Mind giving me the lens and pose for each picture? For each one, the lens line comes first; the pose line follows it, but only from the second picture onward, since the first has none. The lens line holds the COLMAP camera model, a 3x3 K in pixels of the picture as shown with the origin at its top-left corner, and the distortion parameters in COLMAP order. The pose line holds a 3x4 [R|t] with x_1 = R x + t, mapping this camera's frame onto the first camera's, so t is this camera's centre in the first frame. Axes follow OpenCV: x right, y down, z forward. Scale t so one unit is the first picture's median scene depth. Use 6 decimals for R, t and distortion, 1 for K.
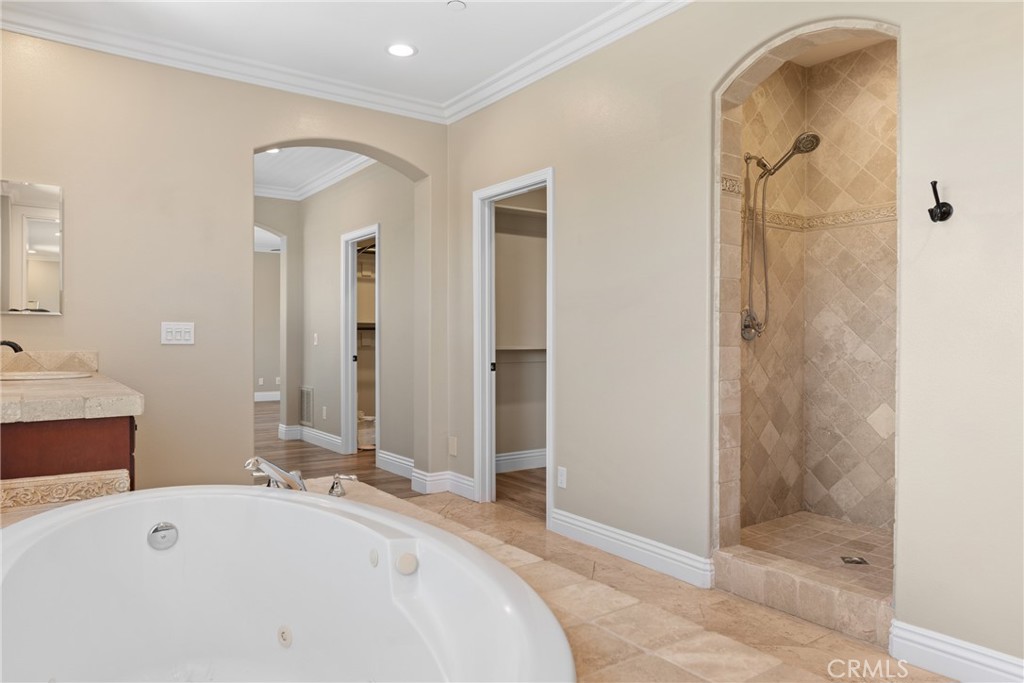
lens RADIAL K [[669.8, 0, 512.8], [0, 669.8, 340.9], [0, 0, 1]] dist [0.009066, 0.002680]
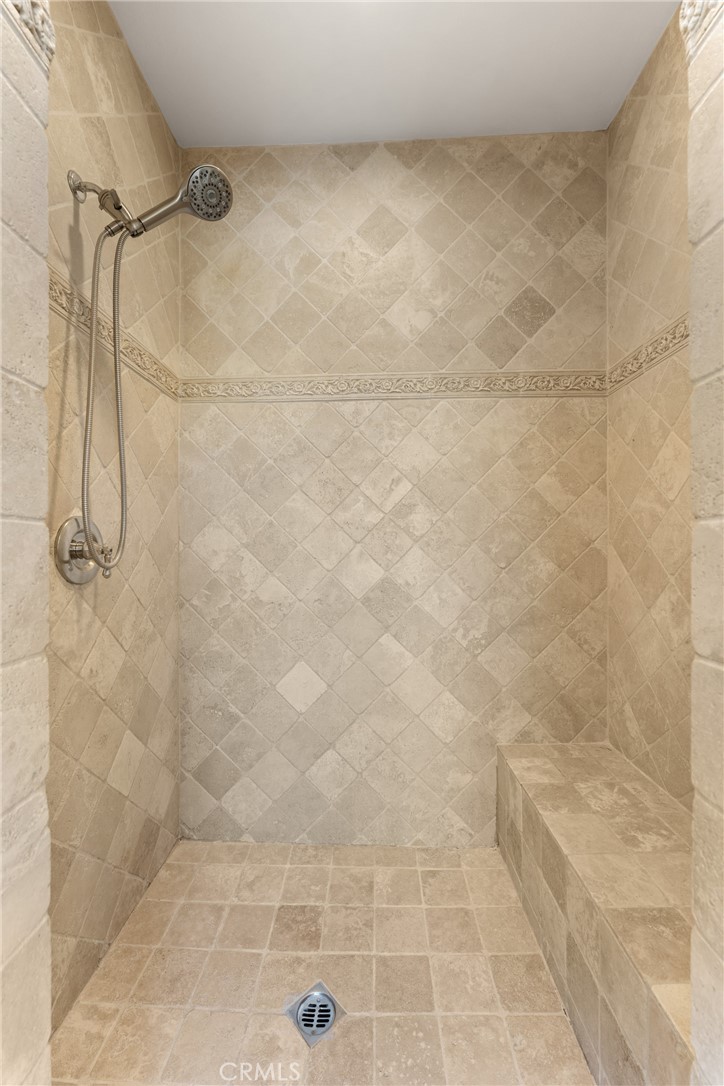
lens RADIAL K [[426.3, 0, 364.4], [0, 426.3, 545.1], [0, 0, 1]] dist [-0.002506, -0.000428]
pose [[0.600897, -0.002309, 0.799323, 0.229869], [0.007607, 0.999967, -0.002830, -0.025390], [-0.799290, 0.007781, 0.600895, 0.654272]]
